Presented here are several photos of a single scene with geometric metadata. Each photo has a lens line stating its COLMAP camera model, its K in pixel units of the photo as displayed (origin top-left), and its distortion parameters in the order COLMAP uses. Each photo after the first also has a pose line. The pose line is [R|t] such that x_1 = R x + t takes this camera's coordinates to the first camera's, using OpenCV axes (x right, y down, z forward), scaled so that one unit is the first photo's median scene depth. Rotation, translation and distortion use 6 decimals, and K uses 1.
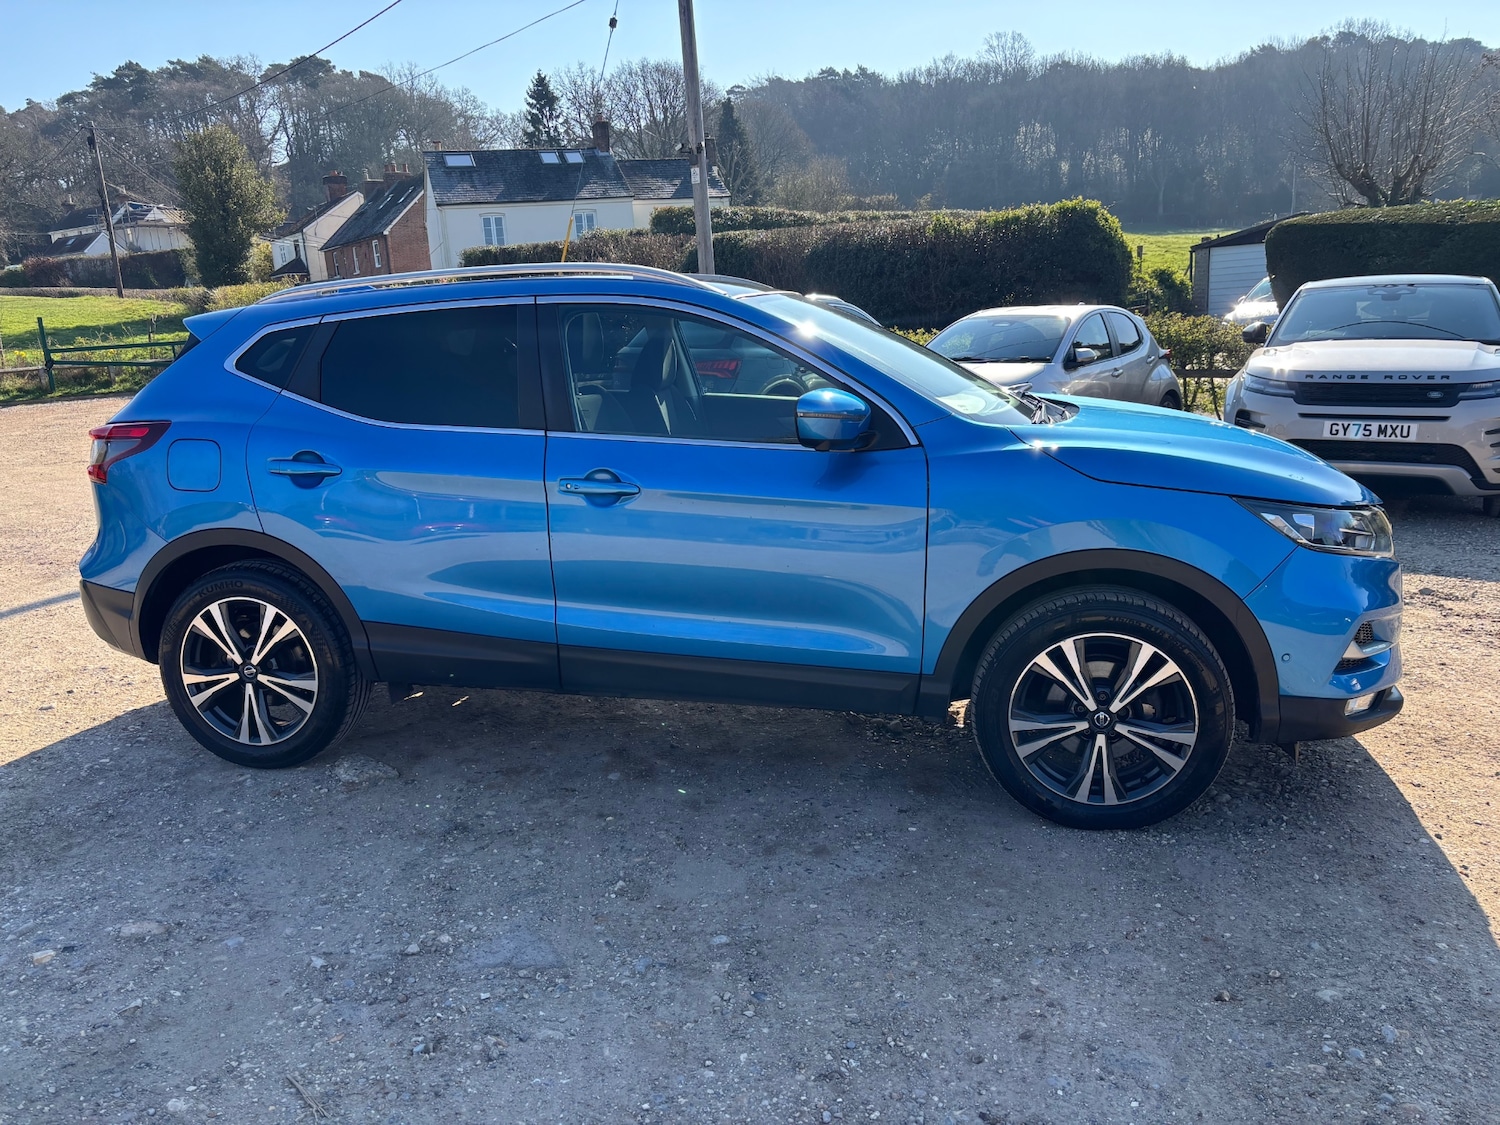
lens RADIAL K [[1134.6, 0, 751.0], [0, 1134.6, 562.5], [0, 0, 1]] dist [0.043394, -0.043364]
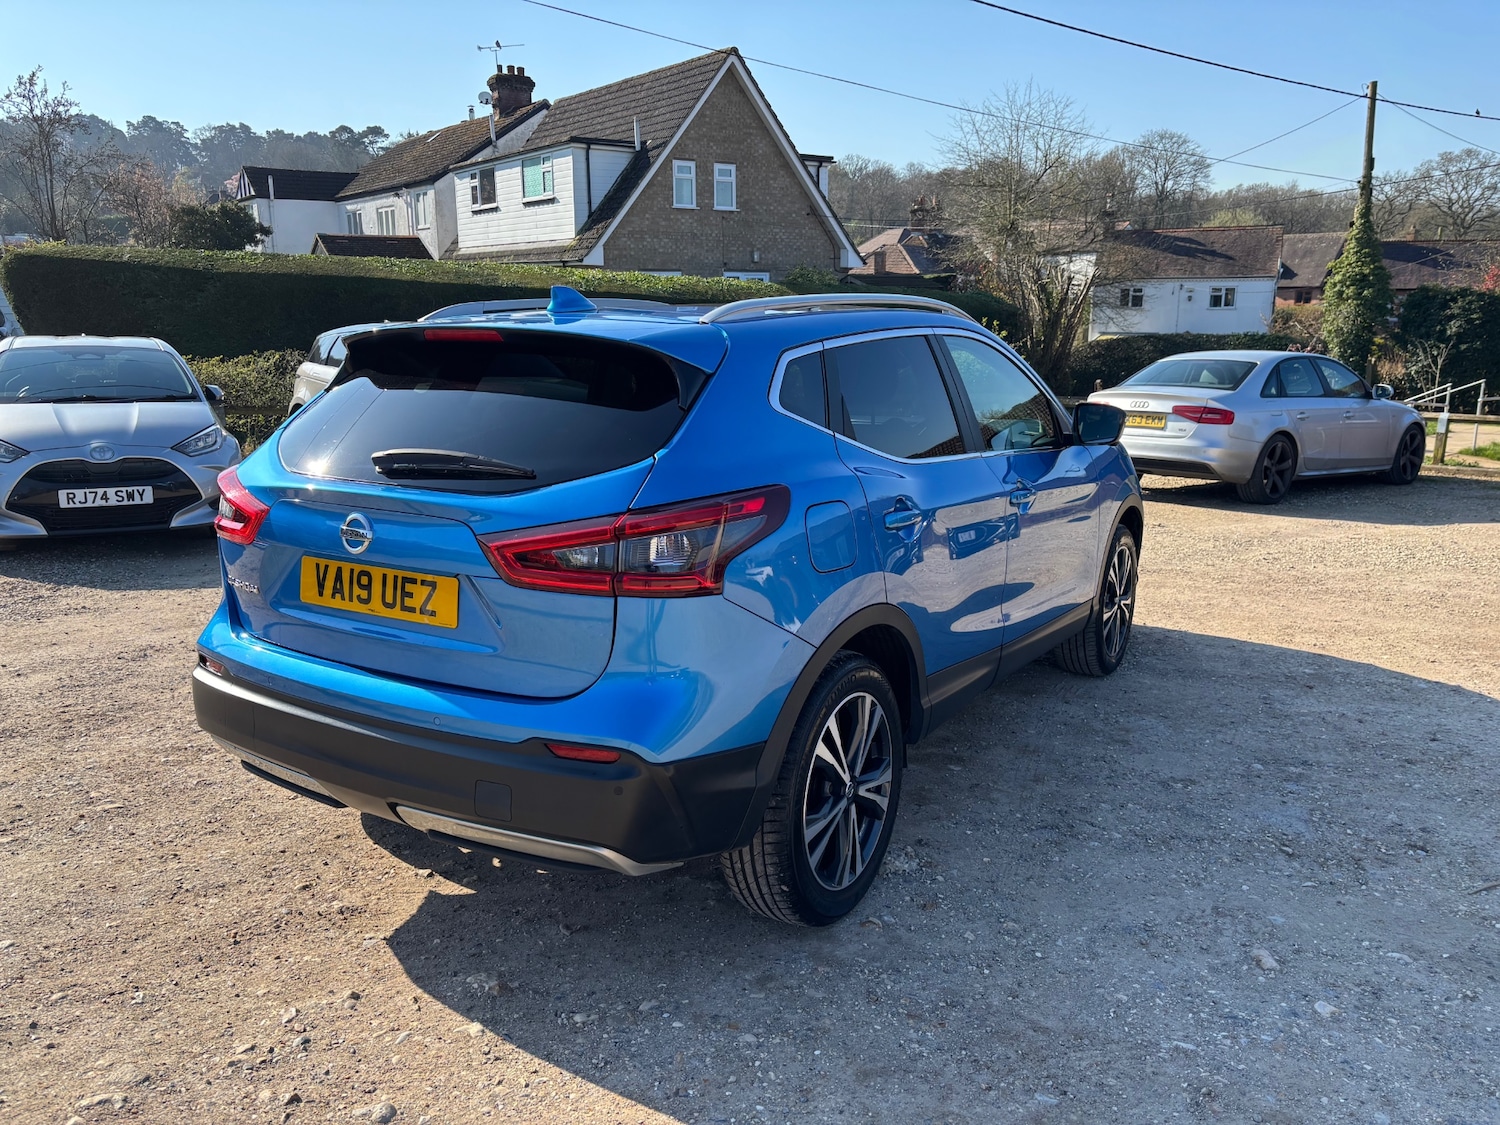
lens RADIAL K [[1134.6, 0, 755.8], [0, 1134.6, 560.2], [0, 0, 1]] dist [0.043394, -0.043364]
pose [[0.329465, -0.154787, 0.931394, -1.177874], [0.187535, 0.977544, 0.096119, -0.148062], [-0.925356, 0.143001, 0.351094, 0.771497]]
